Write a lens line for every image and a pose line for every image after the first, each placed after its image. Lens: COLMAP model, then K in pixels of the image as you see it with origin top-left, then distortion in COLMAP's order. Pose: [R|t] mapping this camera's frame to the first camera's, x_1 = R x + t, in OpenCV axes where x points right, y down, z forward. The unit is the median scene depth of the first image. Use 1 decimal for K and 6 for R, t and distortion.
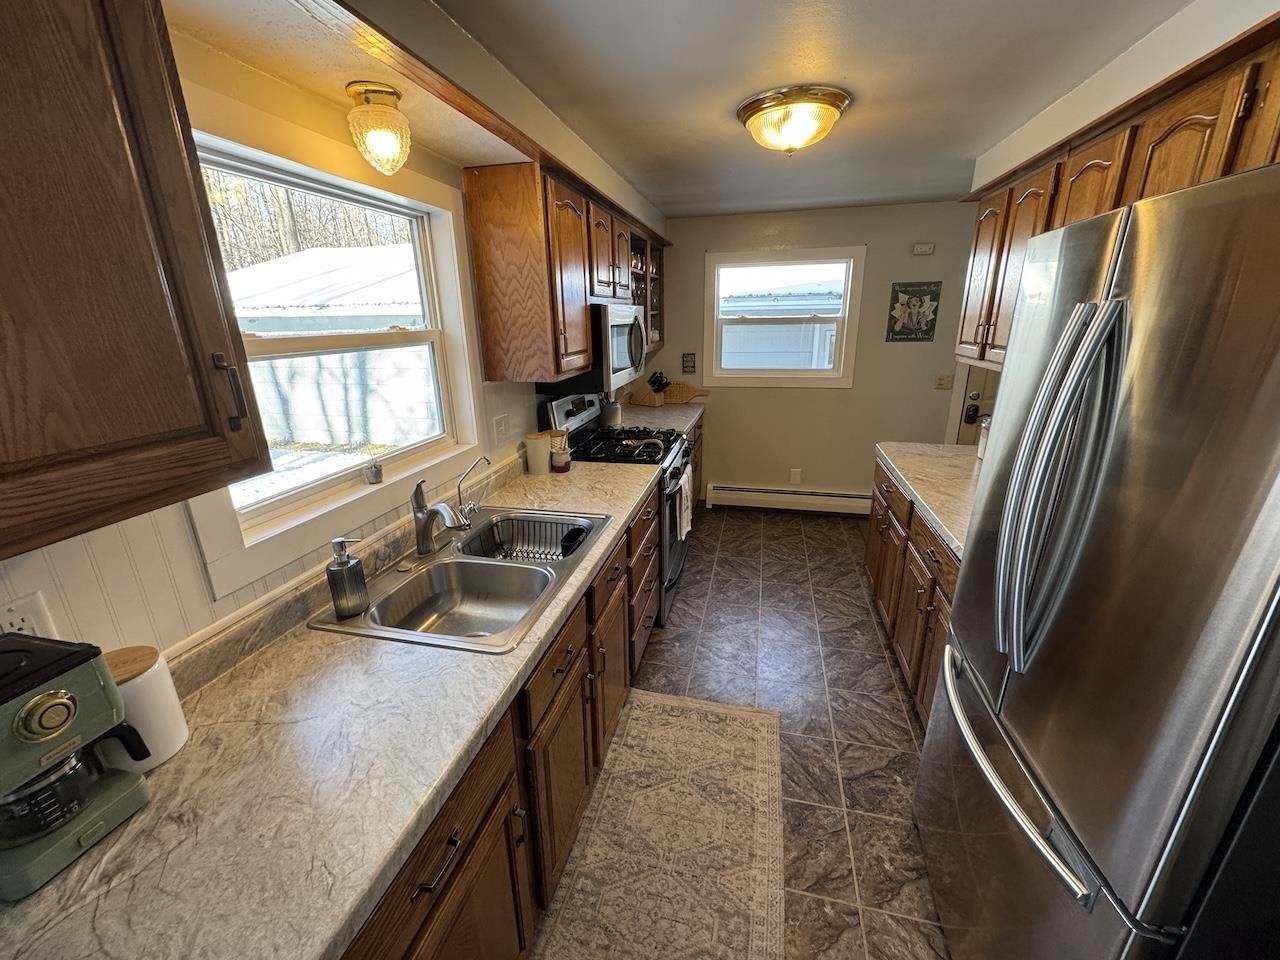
lens RADIAL K [[508.6, 0, 639.8], [0, 508.6, 476.1], [0, 0, 1]] dist [-0.002023, 0.000734]
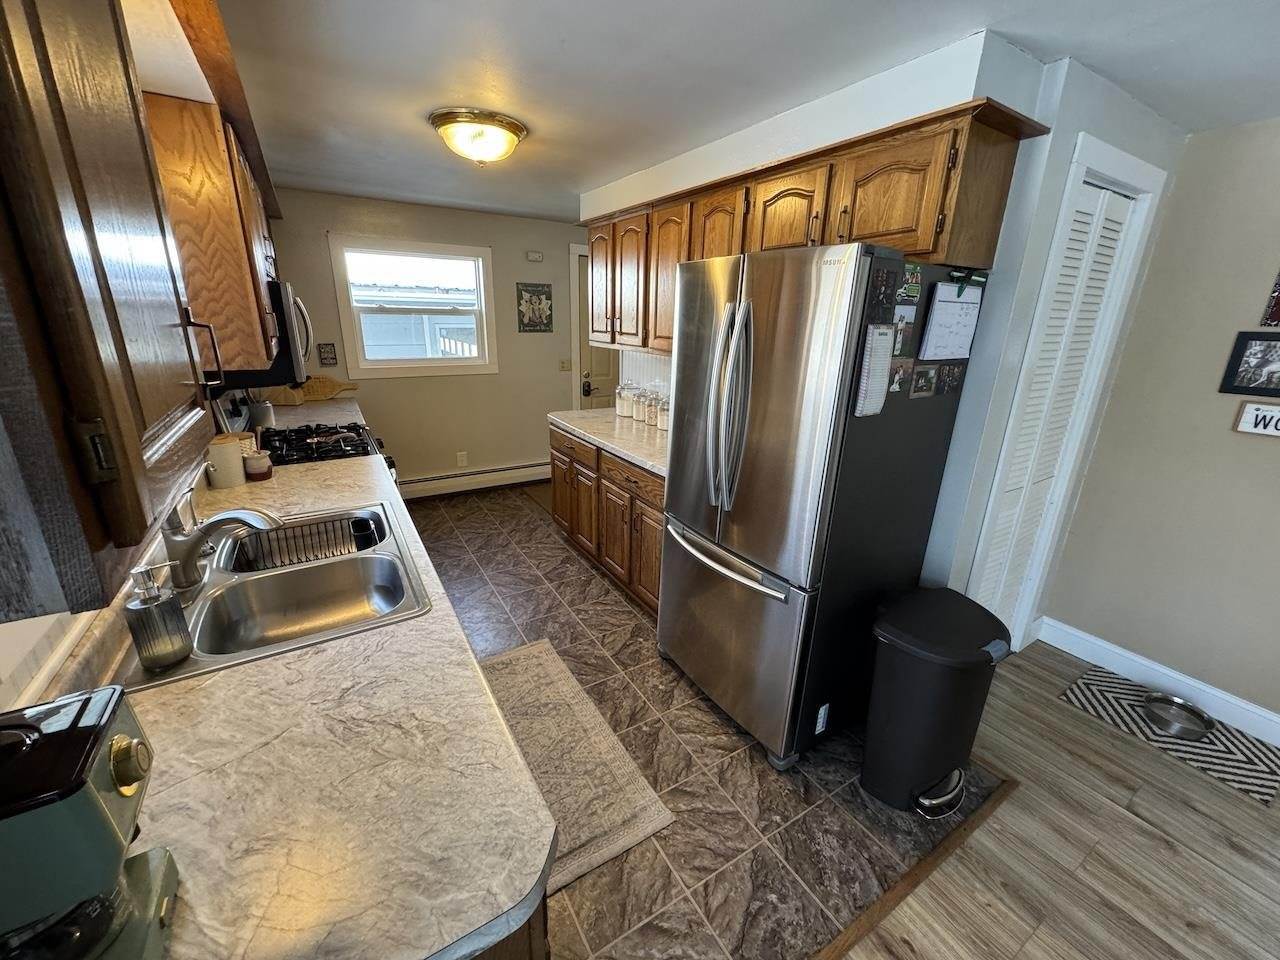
lens RADIAL K [[508.6, 0, 639.8], [0, 508.6, 476.1], [0, 0, 1]] dist [-0.002023, 0.000734]
pose [[0.705095, -0.182222, 0.685300, -0.289703], [0.178410, 0.980918, 0.077263, 0.032849], [-0.686302, 0.067786, 0.724151, -0.036698]]
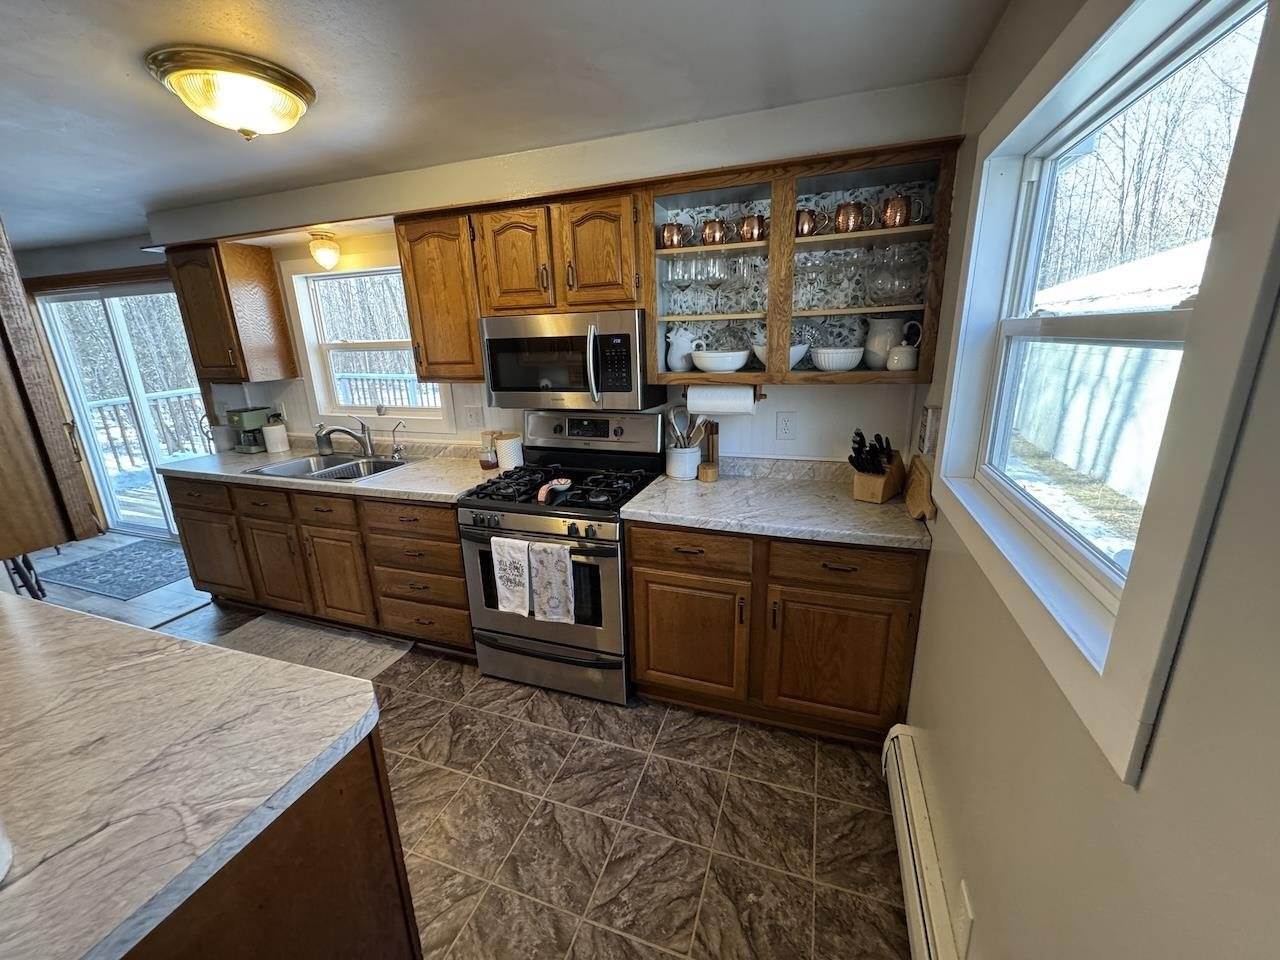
lens RADIAL K [[508.6, 0, 639.8], [0, 508.6, 476.1], [0, 0, 1]] dist [-0.002023, 0.000734]
pose [[-0.102064, 0.283907, -0.953404, 0.887580], [-0.270909, 0.914252, 0.301250, -0.423265], [0.957179, 0.289032, -0.016399, 1.356387]]
